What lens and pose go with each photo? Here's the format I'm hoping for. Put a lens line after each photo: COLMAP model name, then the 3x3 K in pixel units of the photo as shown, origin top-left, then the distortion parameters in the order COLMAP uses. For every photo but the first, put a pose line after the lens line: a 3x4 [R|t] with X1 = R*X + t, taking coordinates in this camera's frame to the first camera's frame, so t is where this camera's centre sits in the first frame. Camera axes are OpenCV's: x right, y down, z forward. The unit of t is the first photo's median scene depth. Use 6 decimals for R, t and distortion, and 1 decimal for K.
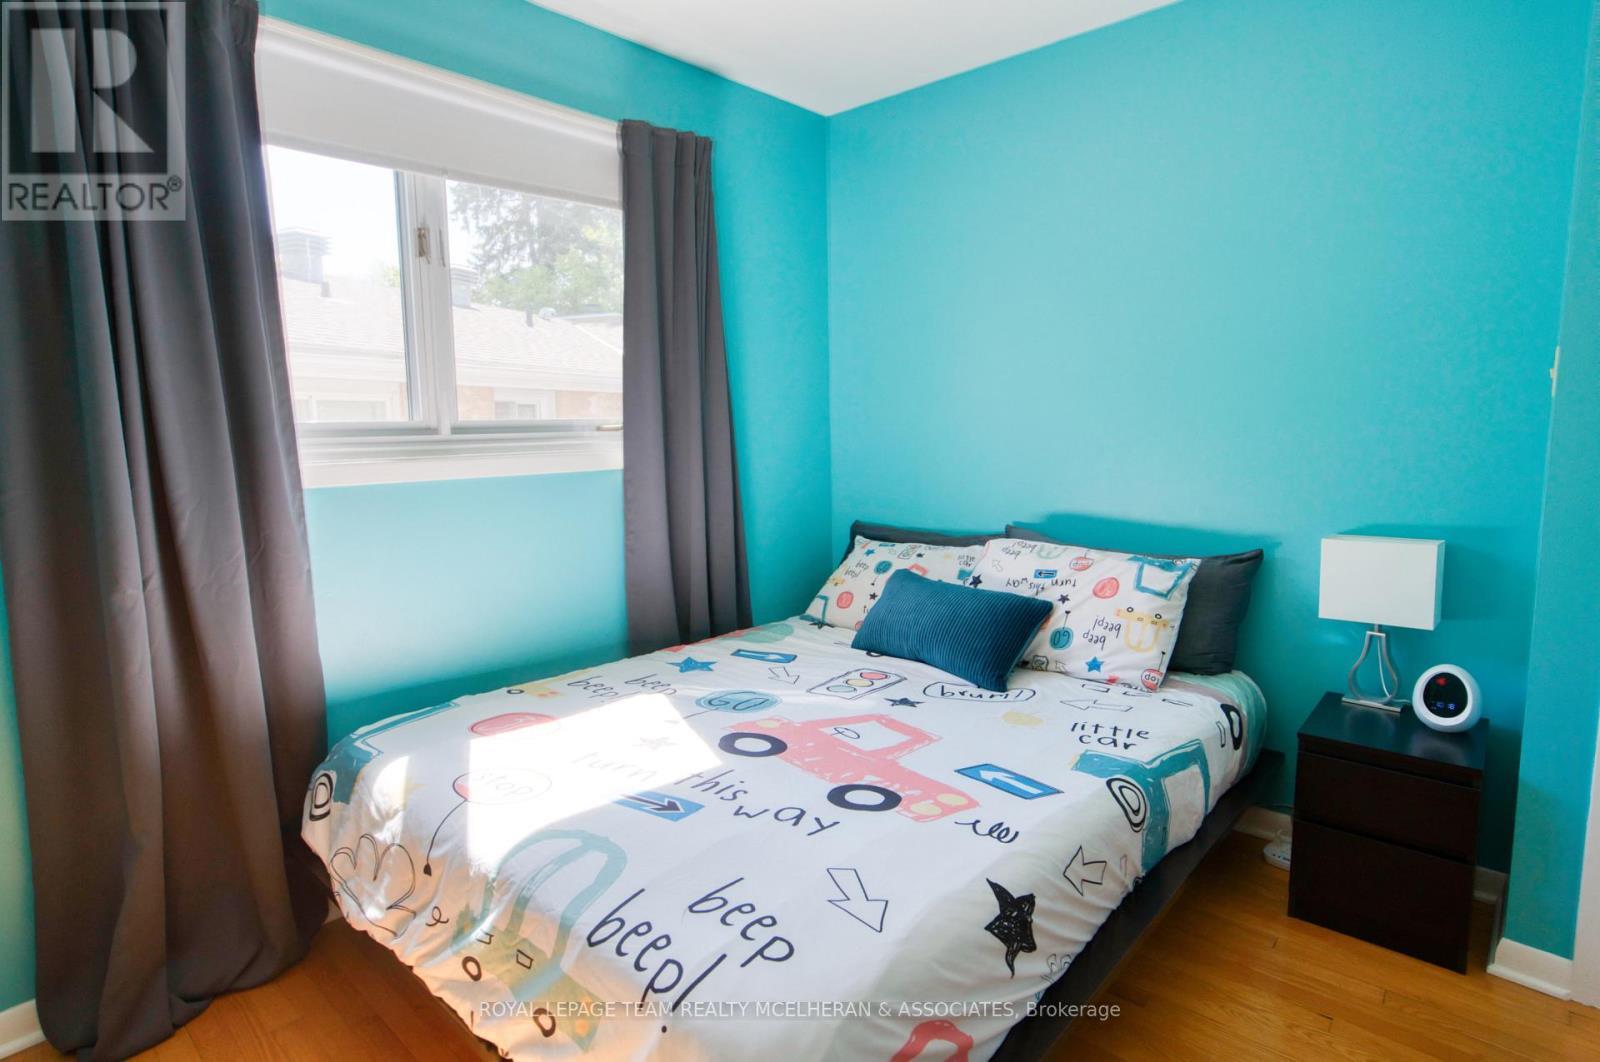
lens RADIAL K [[833.5, 0, 802.8], [0, 833.5, 523.9], [0, 0, 1]] dist [-0.025403, 0.000253]
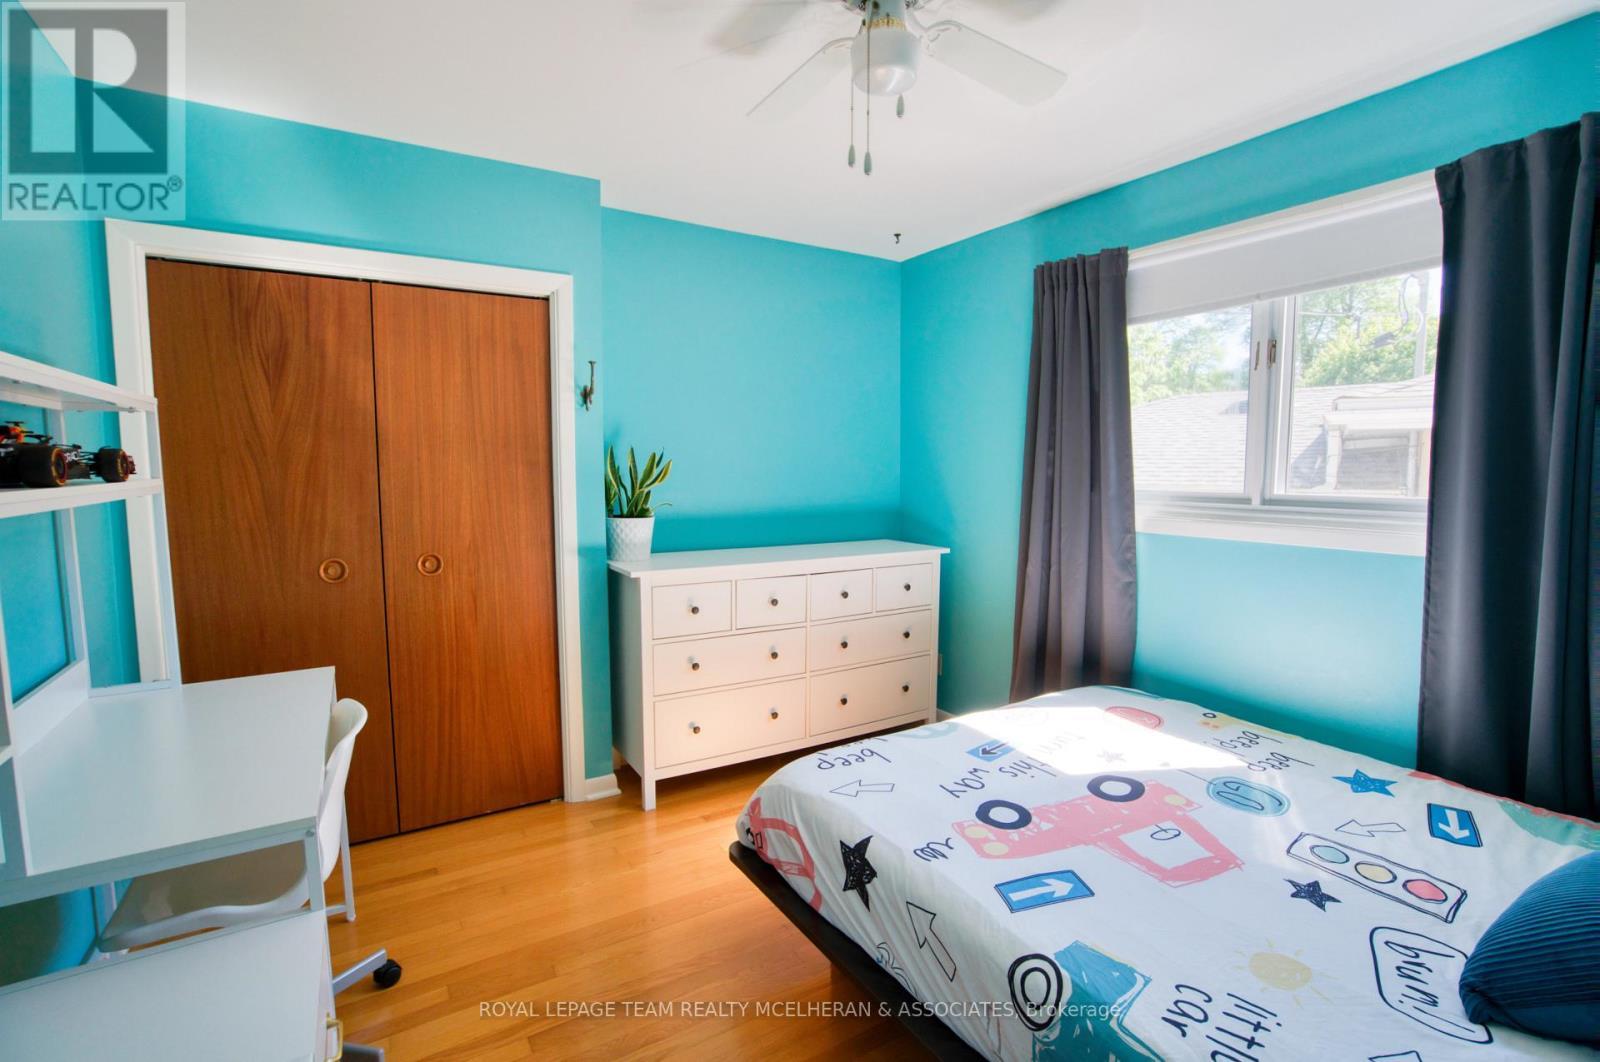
lens RADIAL K [[727.5, 0, 802.1], [0, 727.5, 531.9], [0, 0, 1]] dist [-0.029162, 0.005803]
pose [[-0.268287, 0.098735, -0.958266, 0.883978], [-0.114600, 0.984399, 0.133513, -0.151364], [0.956498, 0.145637, -0.252786, 0.711860]]
